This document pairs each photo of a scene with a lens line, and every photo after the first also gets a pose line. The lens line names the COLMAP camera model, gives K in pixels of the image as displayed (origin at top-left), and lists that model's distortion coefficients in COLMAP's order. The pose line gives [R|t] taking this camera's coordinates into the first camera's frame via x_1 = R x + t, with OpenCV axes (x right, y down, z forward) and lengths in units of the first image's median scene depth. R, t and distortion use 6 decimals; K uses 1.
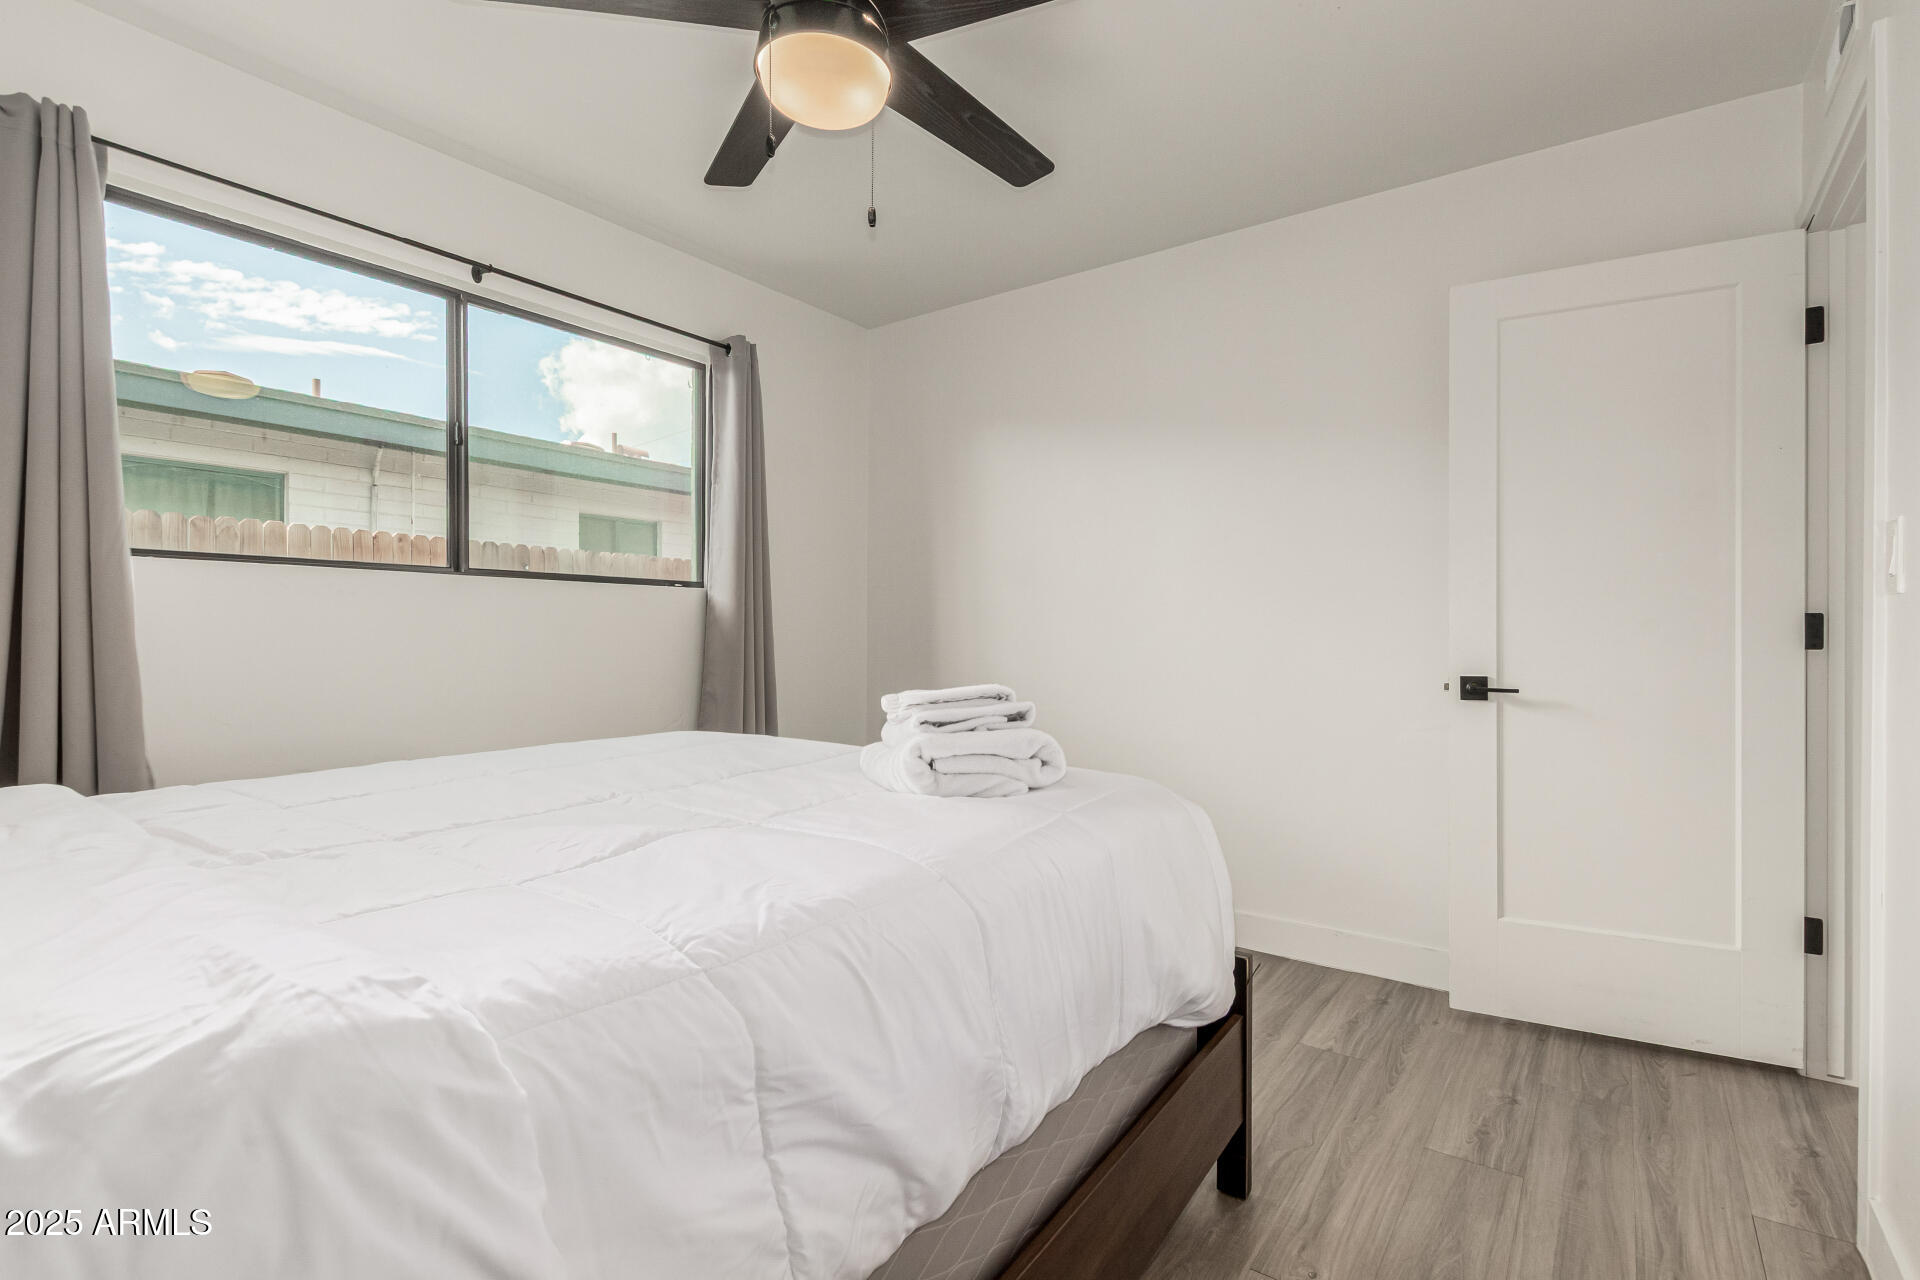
lens RADIAL K [[892.0, 0, 960.0], [0, 892.0, 640.0], [0, 0, 1]] dist [-0.000188, -0.000045]
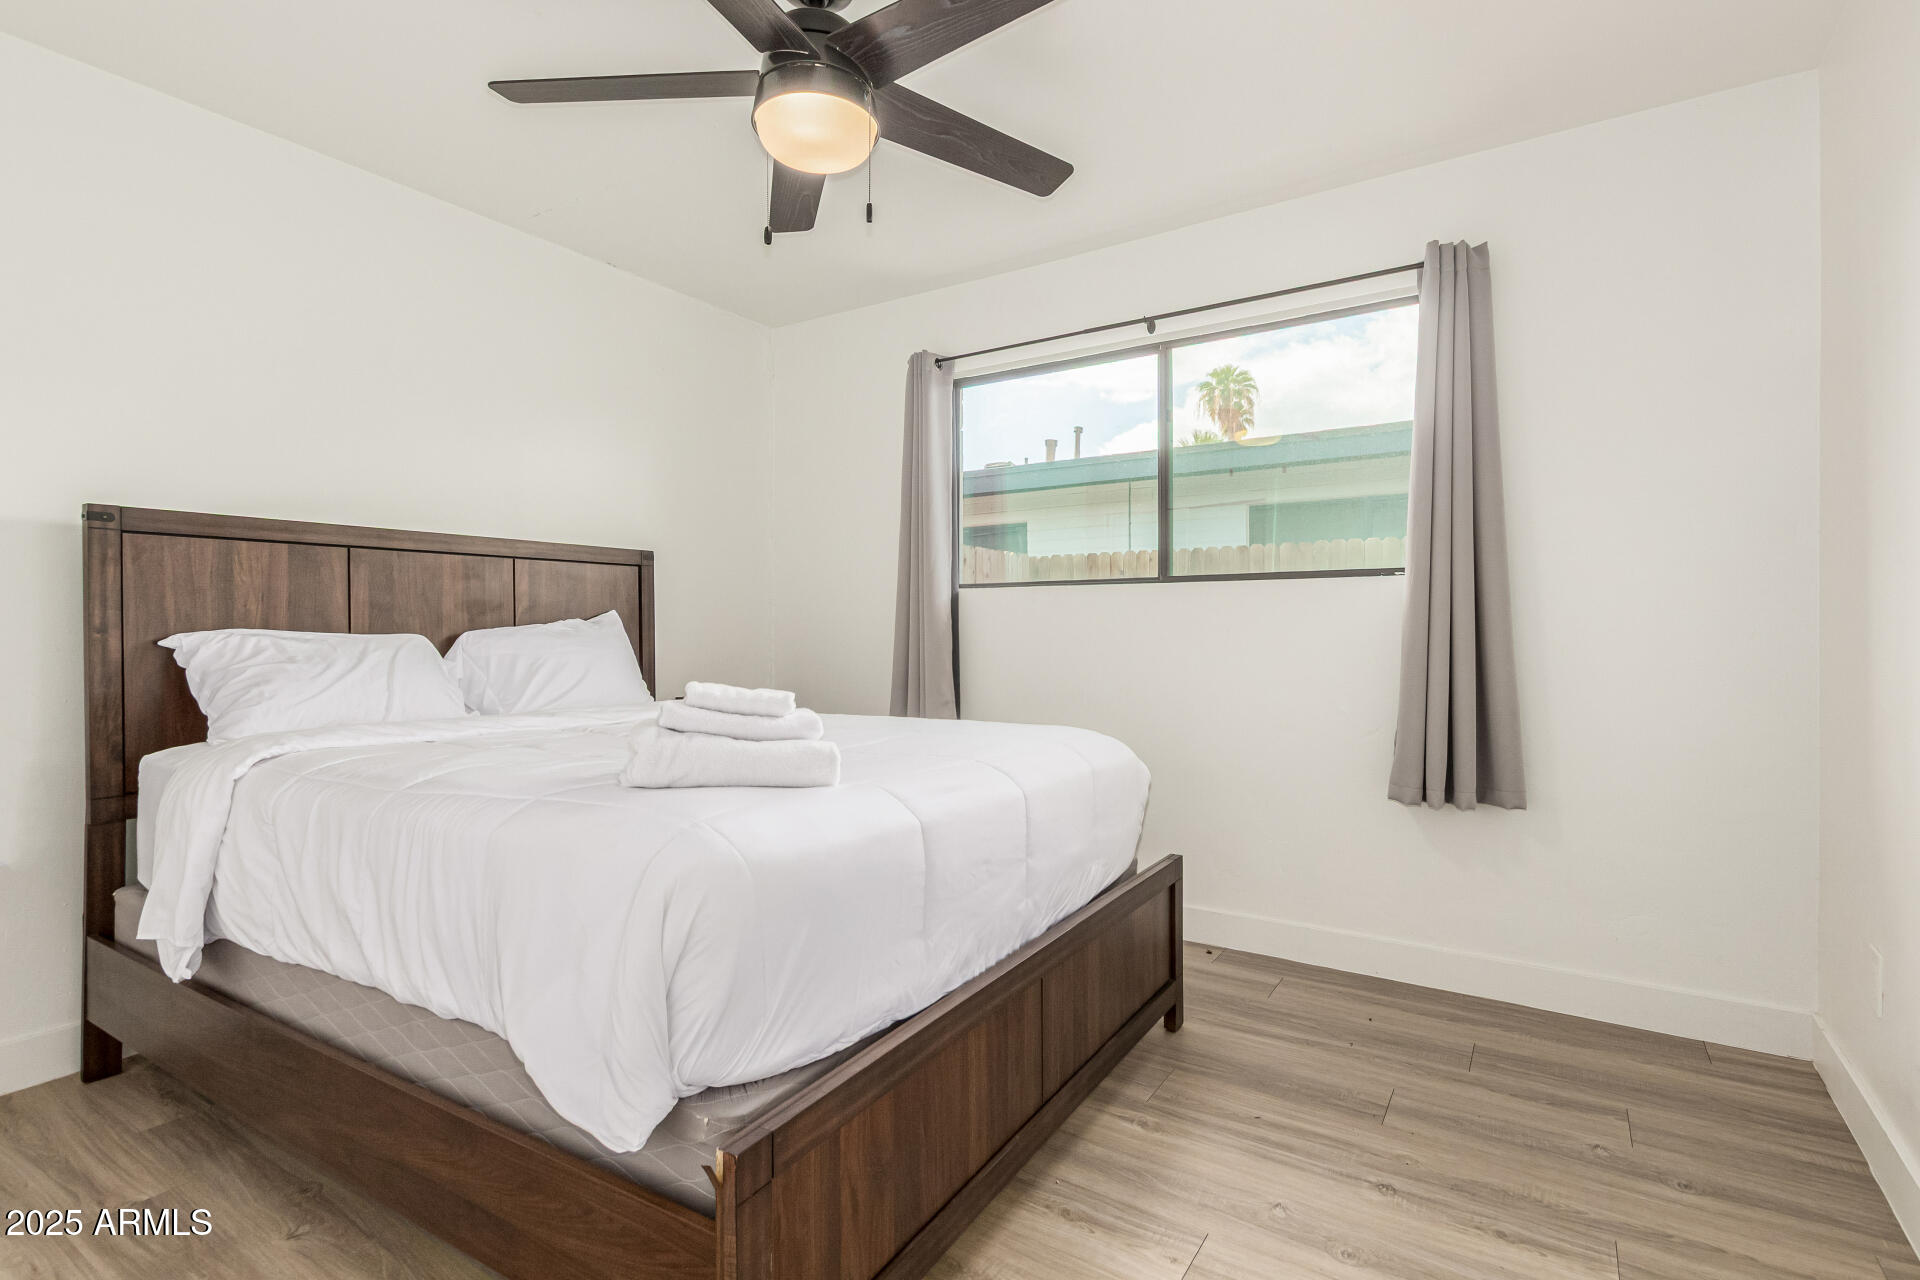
lens RADIAL K [[892.0, 0, 960.0], [0, 892.0, 640.0], [0, 0, 1]] dist [-0.000188, -0.000045]
pose [[0.065337, 0.009361, -0.997819, 0.629029], [-0.000434, 0.999956, 0.009352, -0.004458], [0.997863, -0.000178, 0.065338, 0.669331]]
